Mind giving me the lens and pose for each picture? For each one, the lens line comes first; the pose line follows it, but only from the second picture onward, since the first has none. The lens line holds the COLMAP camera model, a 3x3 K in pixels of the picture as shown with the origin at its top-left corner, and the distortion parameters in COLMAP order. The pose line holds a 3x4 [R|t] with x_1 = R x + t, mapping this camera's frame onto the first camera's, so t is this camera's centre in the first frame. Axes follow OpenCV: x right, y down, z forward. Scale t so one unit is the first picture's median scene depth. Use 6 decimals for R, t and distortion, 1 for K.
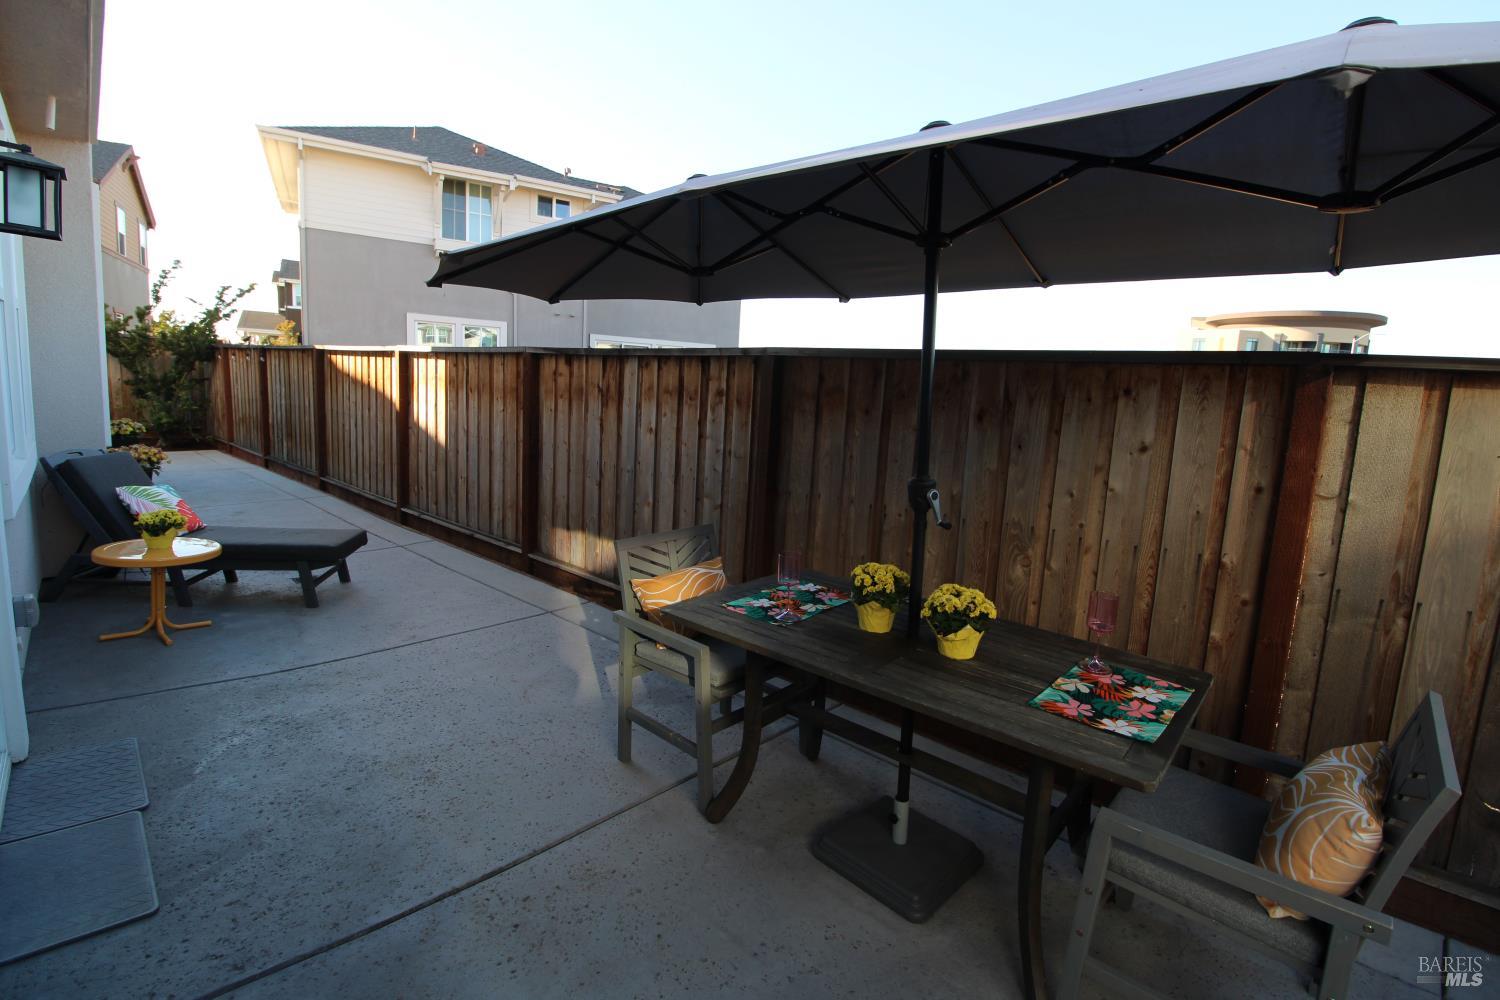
lens RADIAL K [[690.6, 0, 751.8], [0, 690.6, 477.5], [0, 0, 1]] dist [-0.003655, -0.011439]
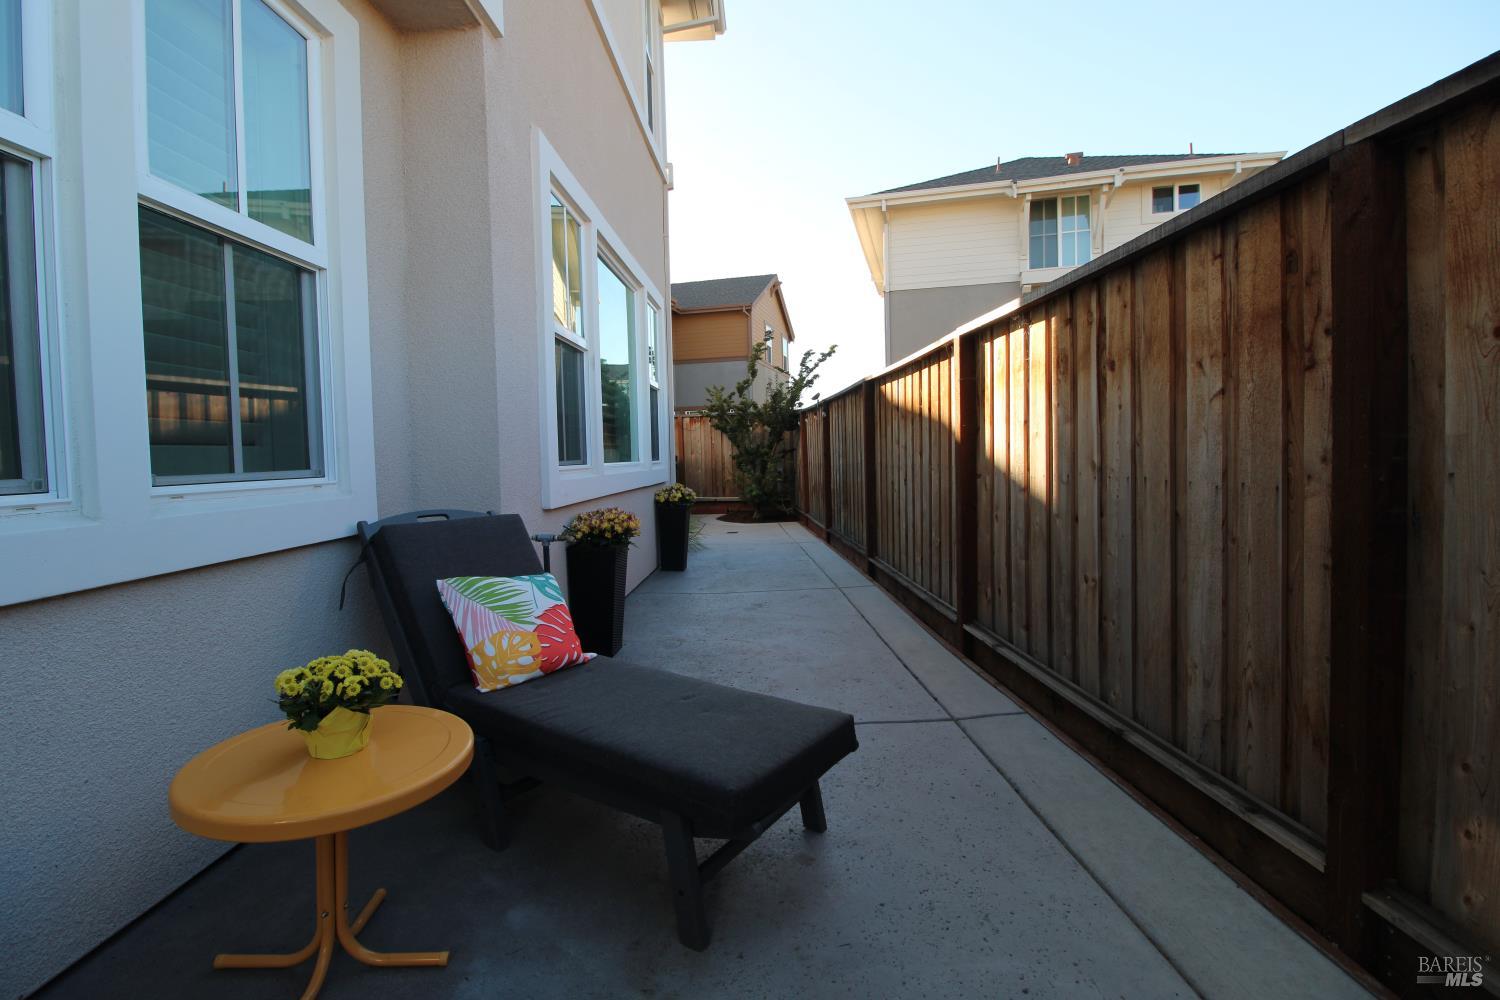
lens RADIAL K [[706.6, 0, 756.8], [0, 706.6, 476.0], [0, 0, 1]] dist [-0.004050, -0.000073]
pose [[0.704650, -0.045666, -0.708084, -0.177546], [-0.033361, 0.994691, -0.097349, -0.009763], [0.708771, 0.092220, 0.699385, 0.383325]]
